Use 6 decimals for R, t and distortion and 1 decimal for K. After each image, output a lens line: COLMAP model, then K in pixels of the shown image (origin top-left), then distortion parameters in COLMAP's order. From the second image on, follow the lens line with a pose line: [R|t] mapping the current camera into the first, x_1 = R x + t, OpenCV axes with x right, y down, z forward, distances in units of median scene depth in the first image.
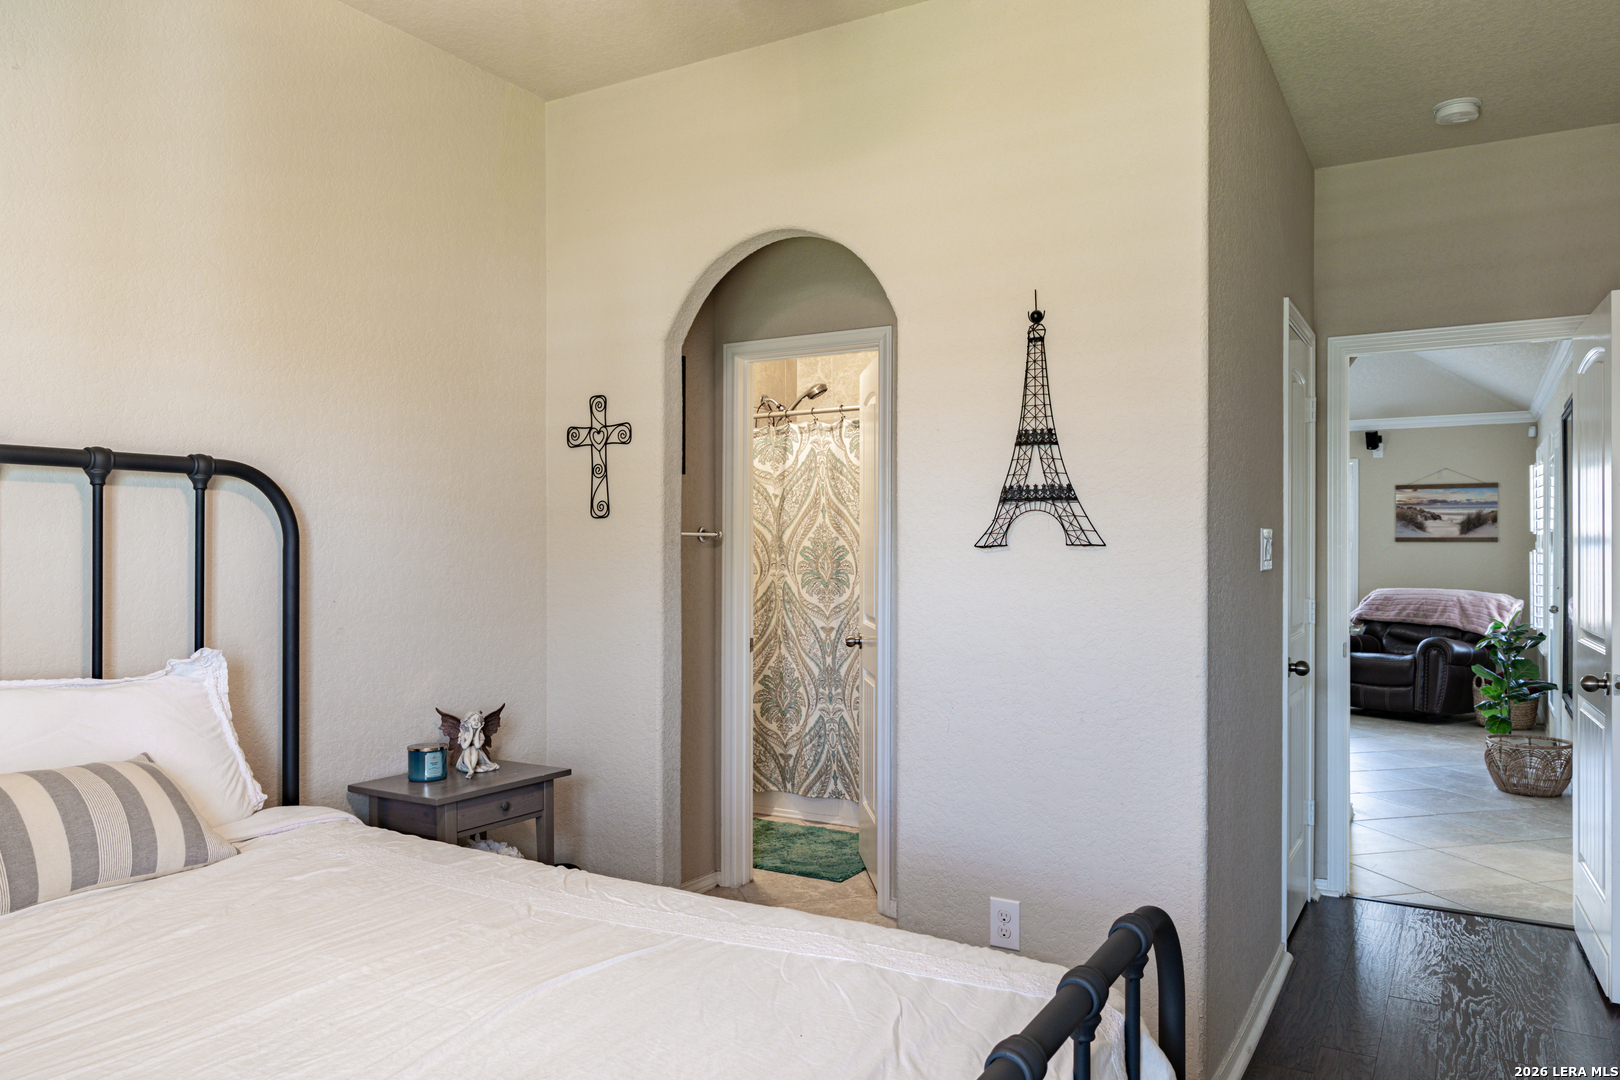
lens RADIAL K [[1126.7, 0, 810.0], [0, 1126.7, 540.0], [0, 0, 1]] dist [-0.002706, -0.004707]
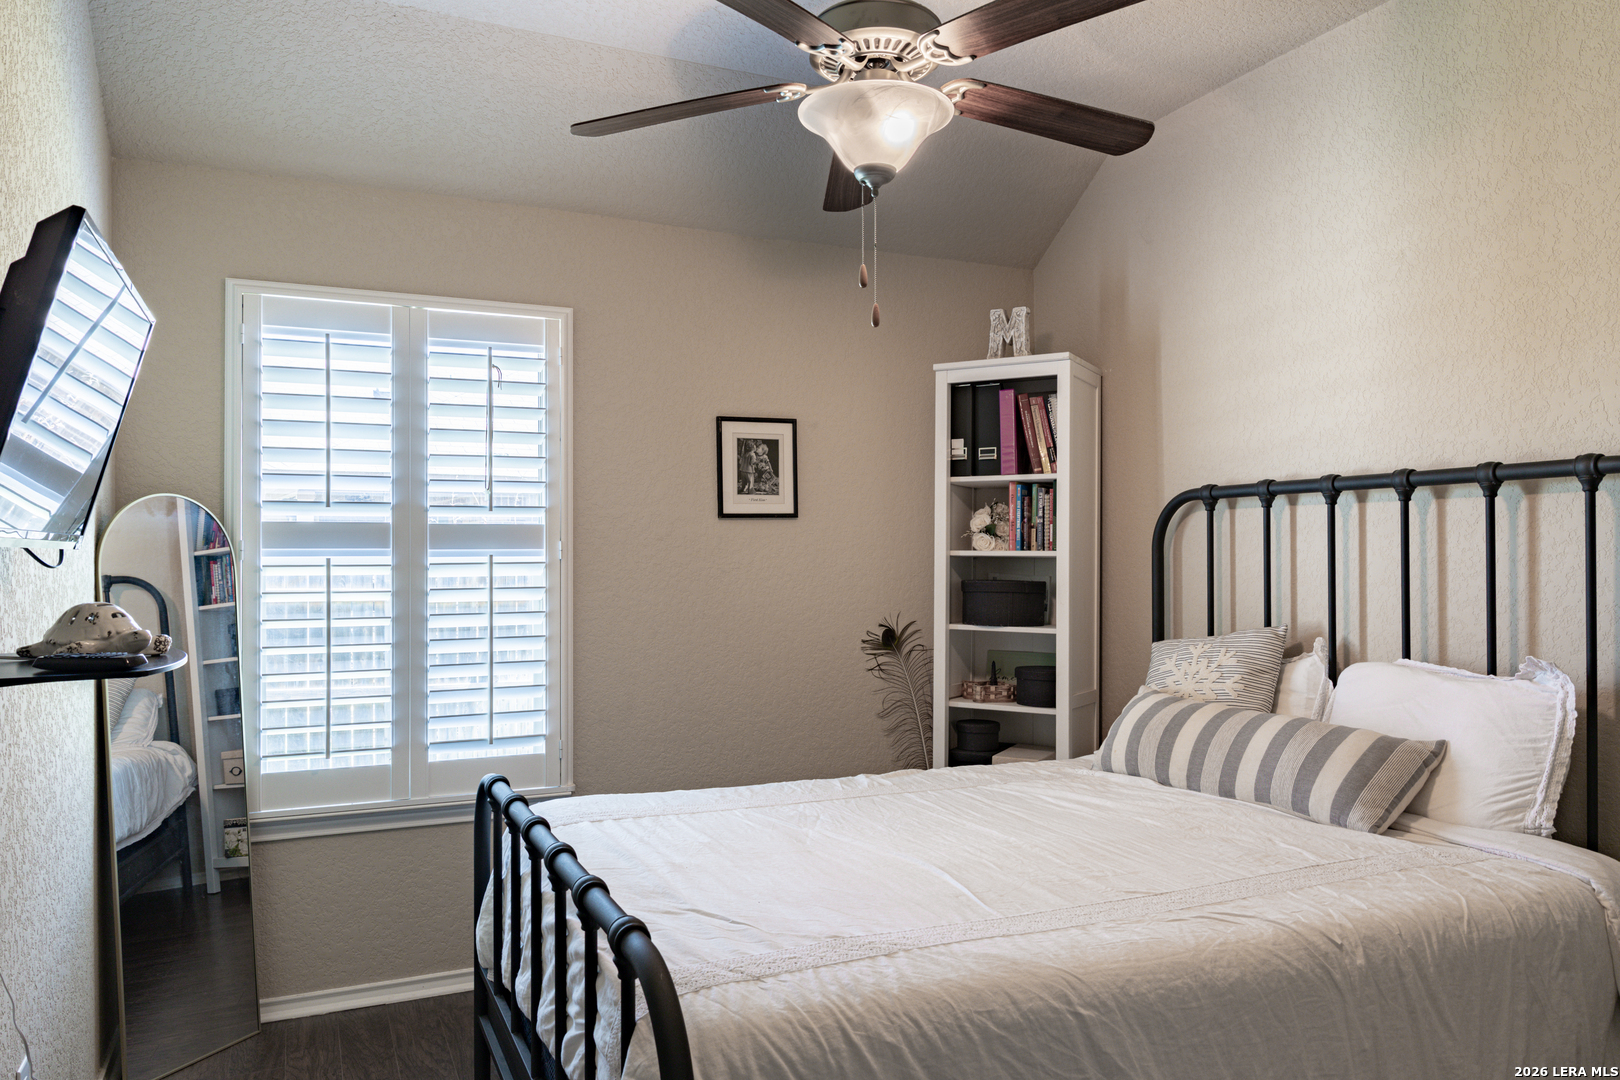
lens RADIAL K [[1126.7, 0, 810.0], [0, 1126.7, 540.0], [0, 0, 1]] dist [-0.002706, -0.004707]
pose [[-0.566535, -0.007298, -0.824005, 0.690541], [0.006348, 0.999892, -0.013221, 0.004036], [0.824013, -0.012721, -0.566428, 1.148045]]
